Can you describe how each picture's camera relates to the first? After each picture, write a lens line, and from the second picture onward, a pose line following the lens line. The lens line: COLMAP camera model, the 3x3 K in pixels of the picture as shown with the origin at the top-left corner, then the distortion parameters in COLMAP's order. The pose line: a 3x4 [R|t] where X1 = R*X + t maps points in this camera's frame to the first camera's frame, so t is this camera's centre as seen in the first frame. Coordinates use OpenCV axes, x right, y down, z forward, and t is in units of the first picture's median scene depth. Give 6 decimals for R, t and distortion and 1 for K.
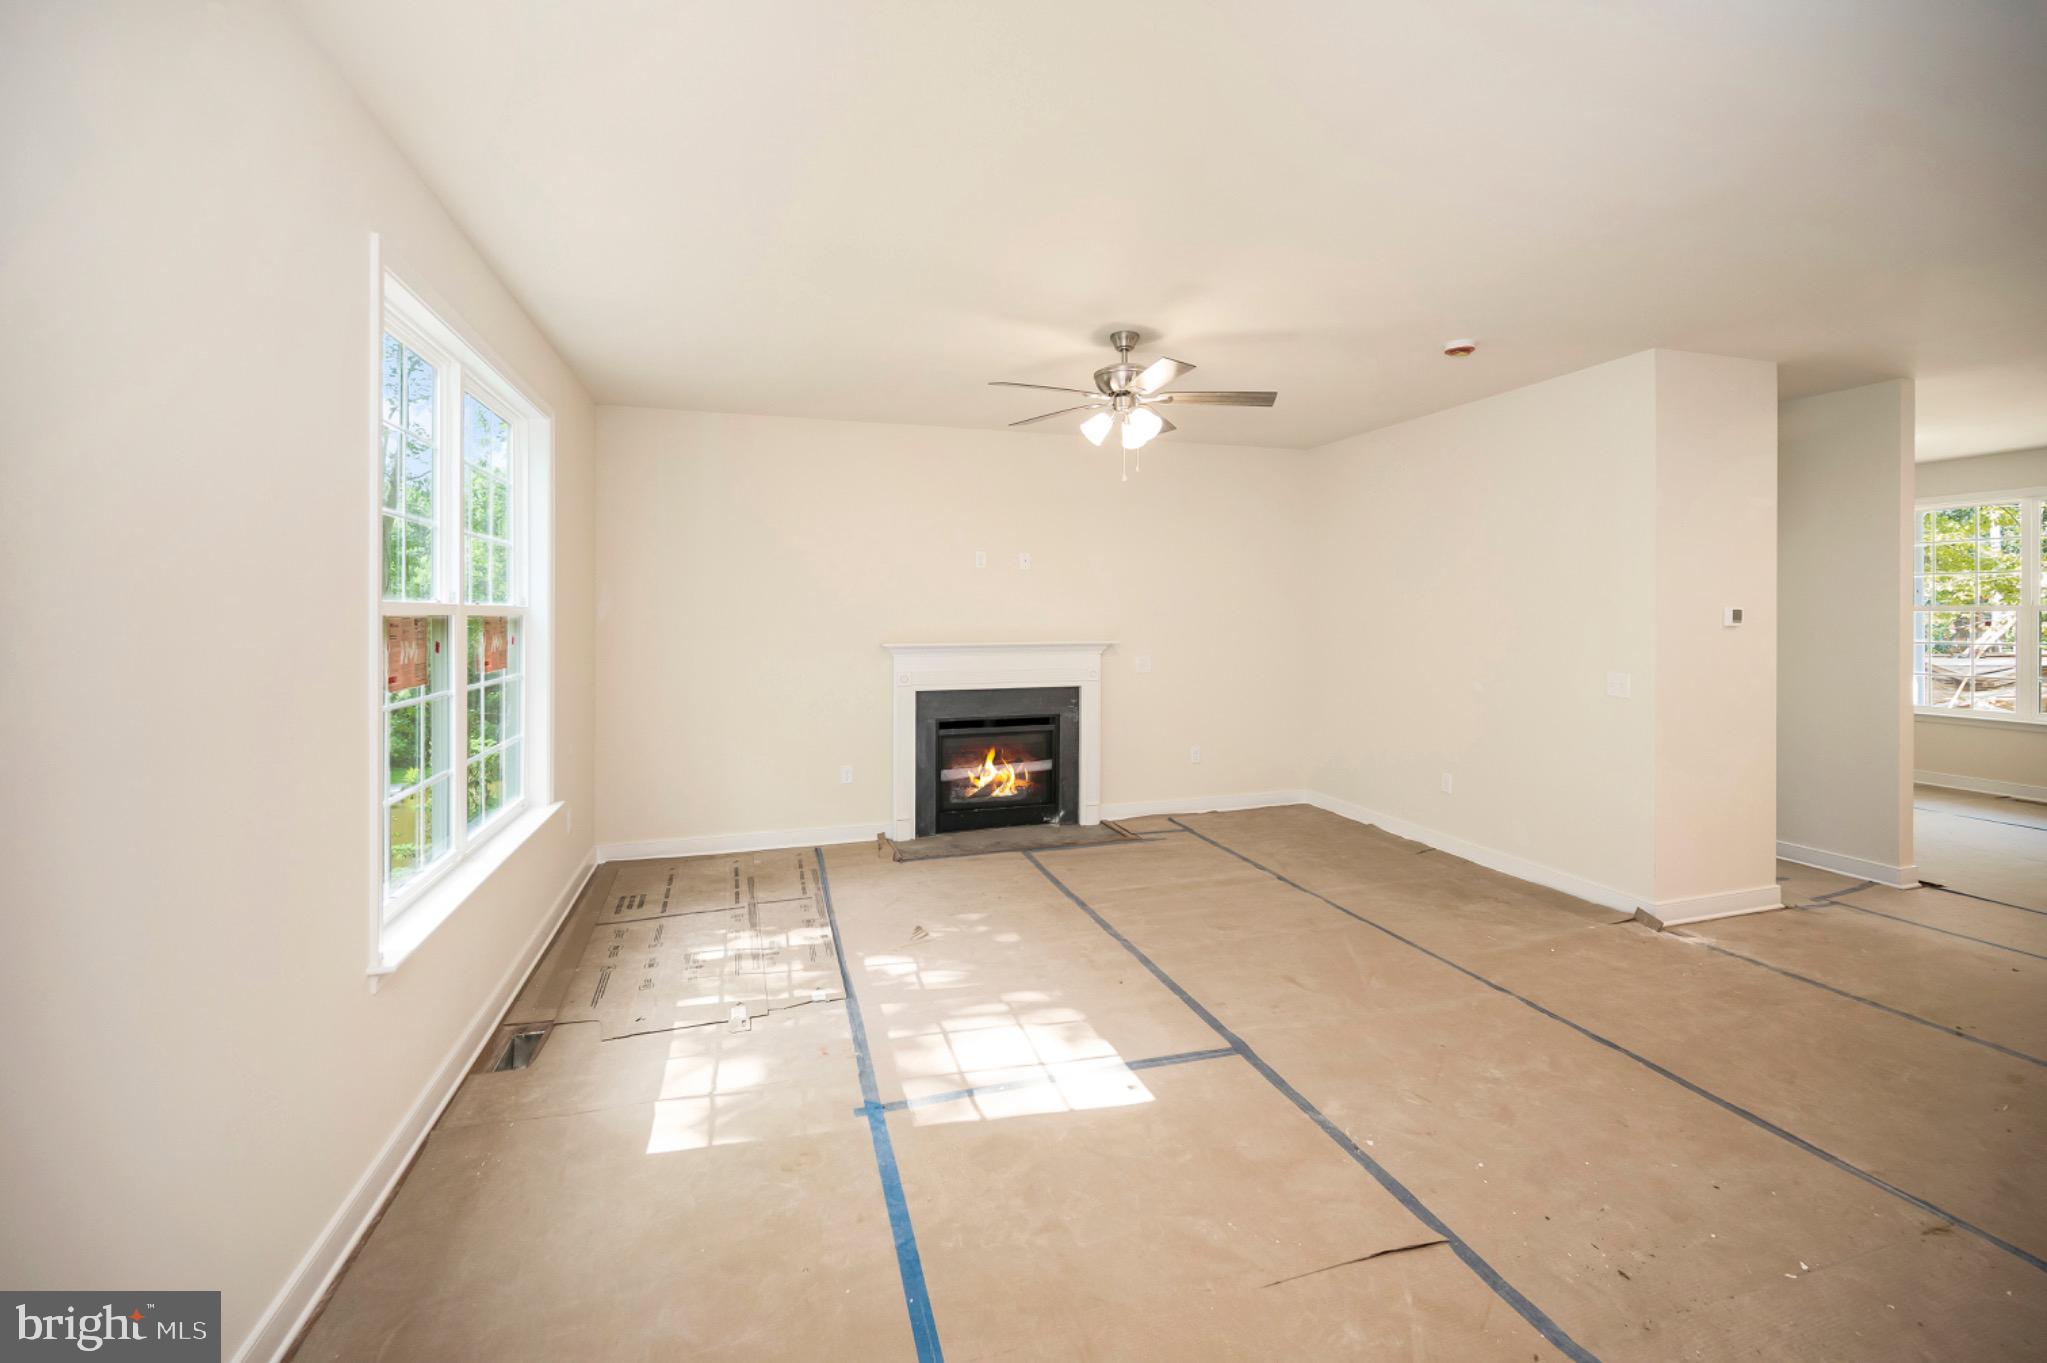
lens RADIAL K [[859.1, 0, 1041.5], [0, 859.1, 612.0], [0, 0, 1]] dist [0.005012, 0.000003]
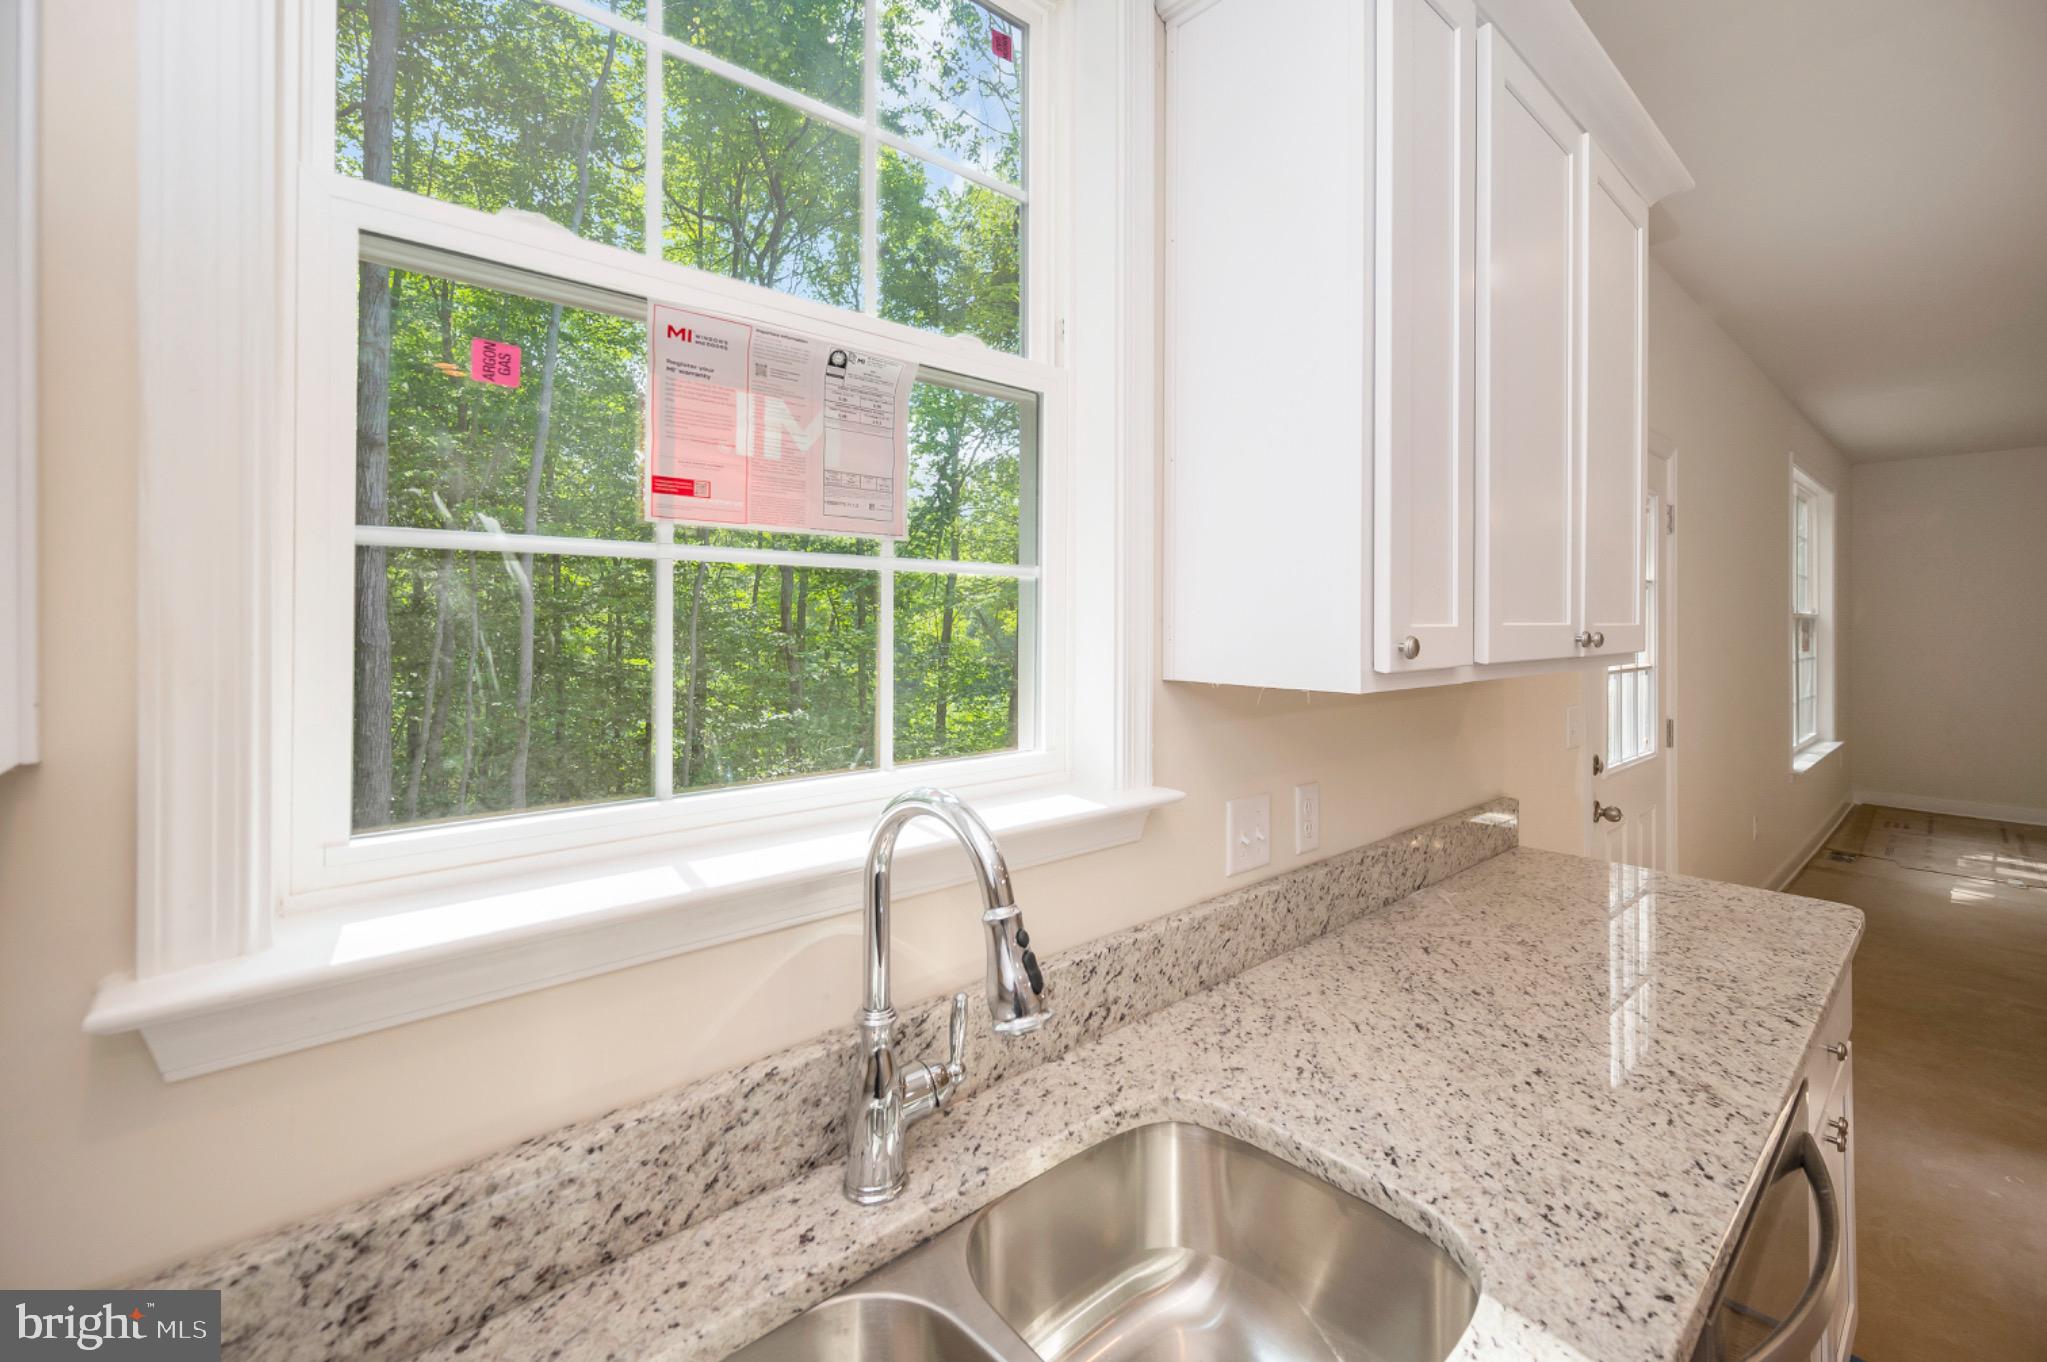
lens RADIAL K [[866.5, 0, 1019.8], [0, 866.5, 632.9], [0, 0, 1]] dist [0.000580, -0.000138]
pose [[0.393877, 0.013440, -0.919065, 0.298589], [-0.004989, 0.999910, 0.012484, 0.011991], [0.919150, -0.000332, 0.393909, -1.005507]]
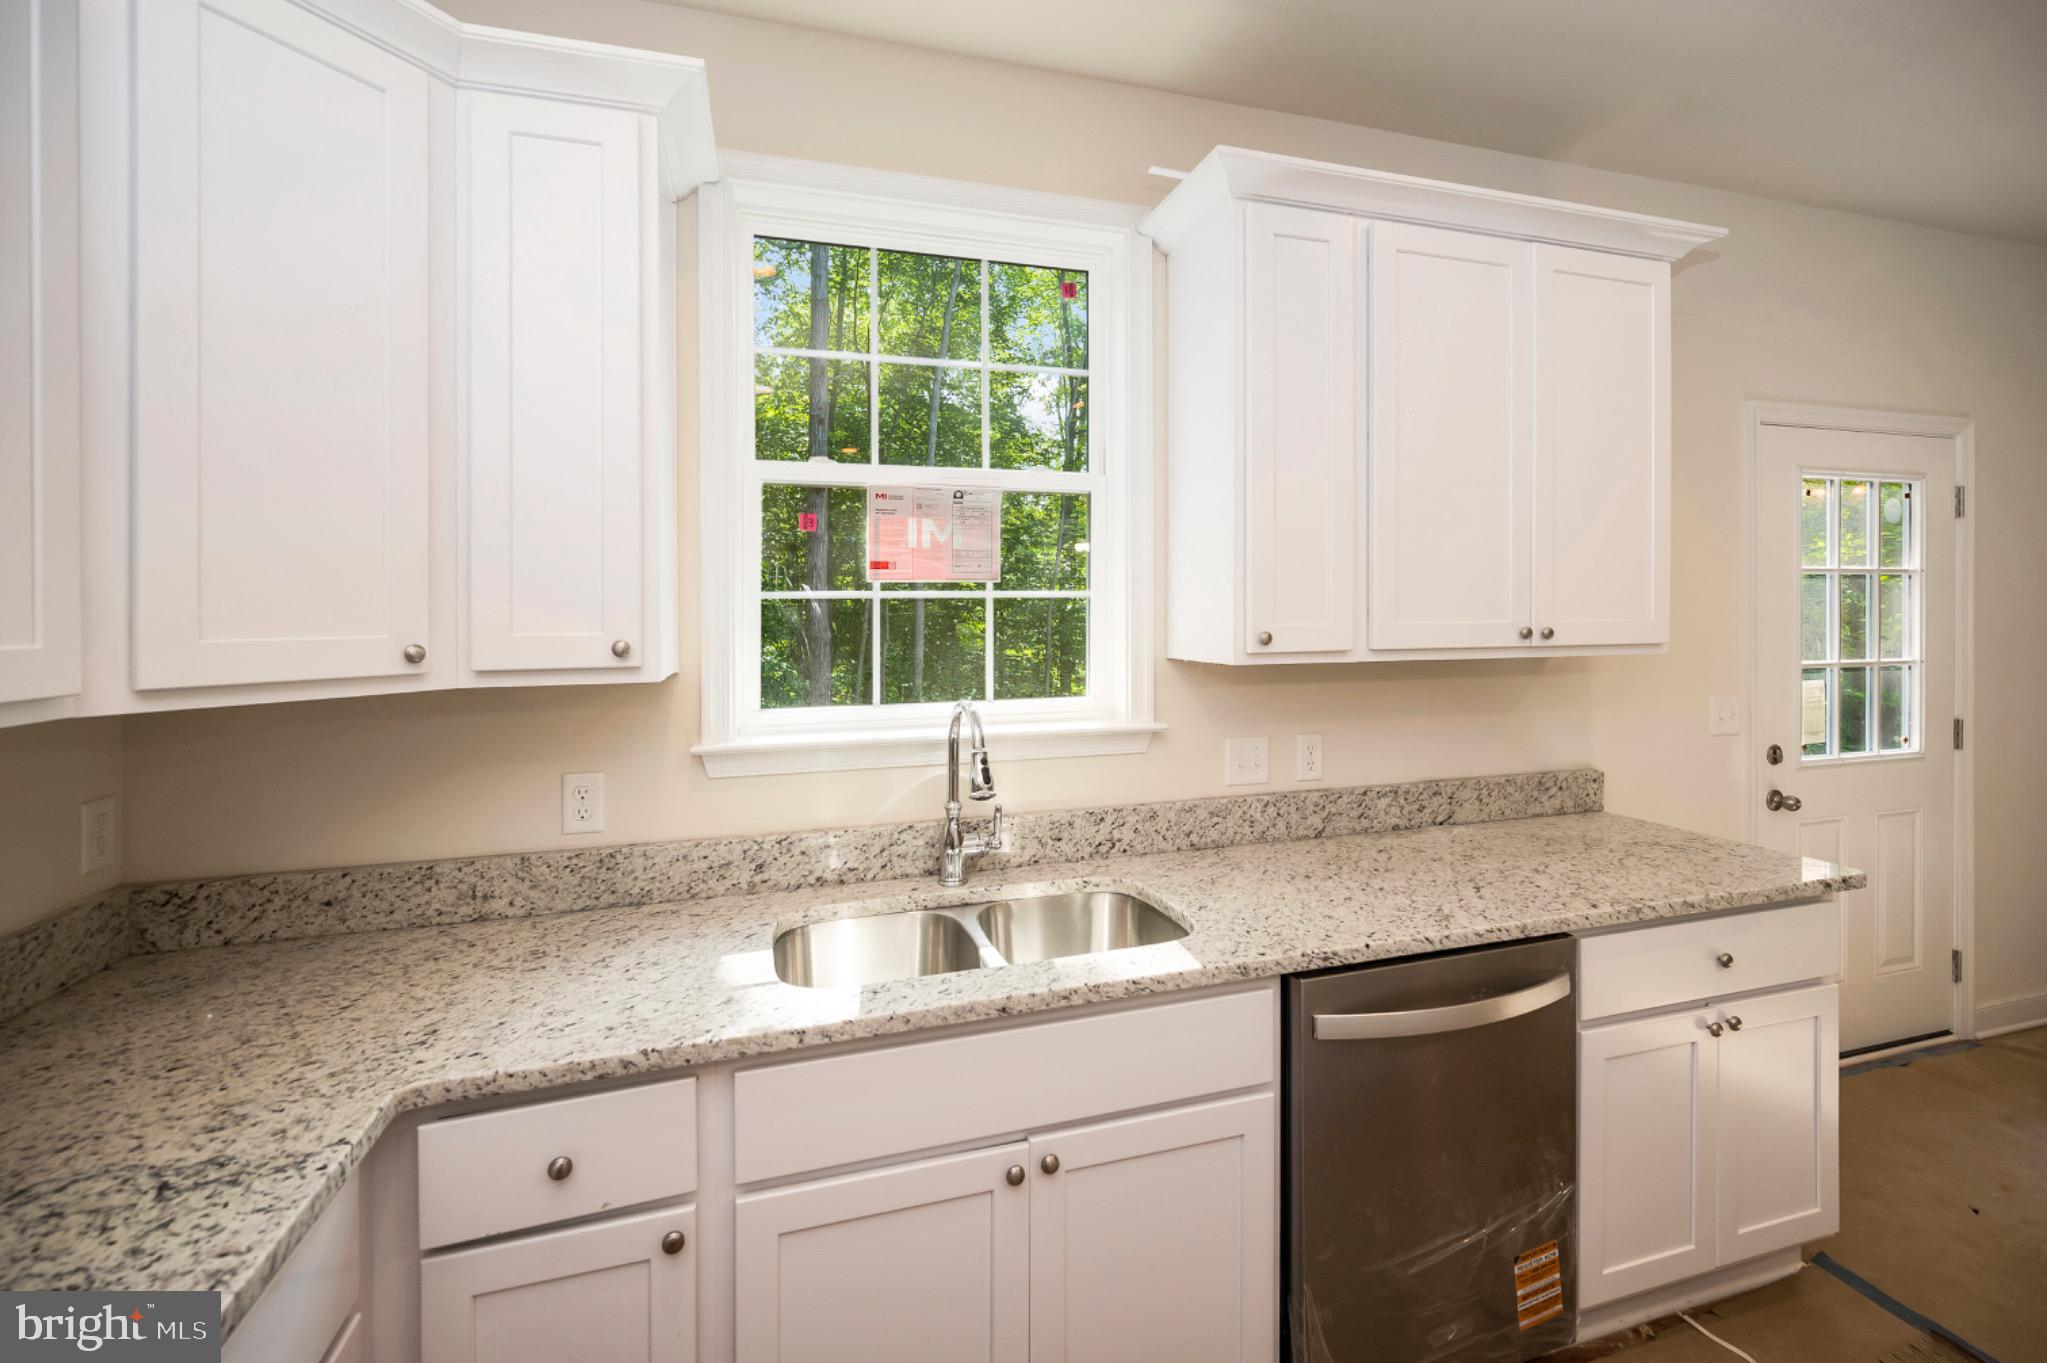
lens RADIAL K [[859.1, 0, 1012.9], [0, 859.1, 623.3], [0, 0, 1]] dist [0.005012, 0.000003]
pose [[-0.029414, 0.010063, -0.999517, 0.553149], [0.007832, 0.999921, 0.009836, 0.006290], [0.999537, -0.007539, -0.029490, -0.906786]]
